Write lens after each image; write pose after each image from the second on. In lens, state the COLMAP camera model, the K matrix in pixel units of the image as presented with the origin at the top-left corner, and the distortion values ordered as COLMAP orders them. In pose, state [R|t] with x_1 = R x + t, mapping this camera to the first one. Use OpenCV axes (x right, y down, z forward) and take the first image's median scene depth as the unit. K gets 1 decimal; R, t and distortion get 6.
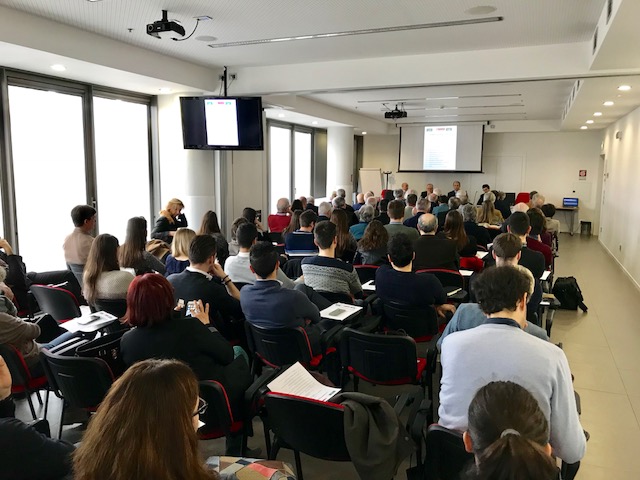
lens RADIAL K [[525.3, 0, 320.5], [0, 525.3, 241.7], [0, 0, 1]] dist [0.042078, 0.000274]
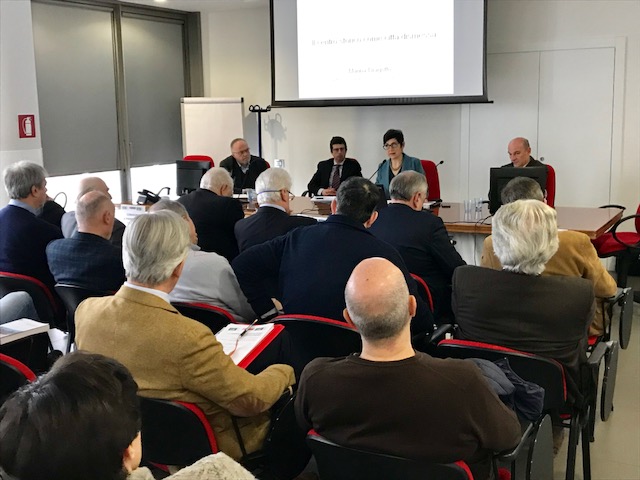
lens RADIAL K [[769.6, 0, 323.0], [0, 769.6, 241.4], [0, 0, 1]] dist [0.203036, 0.000000]
pose [[0.992234, -0.007751, -0.124147, 0.255560], [0.012628, 0.999177, 0.038542, -0.058169], [0.123746, -0.039811, 0.991515, 0.462957]]
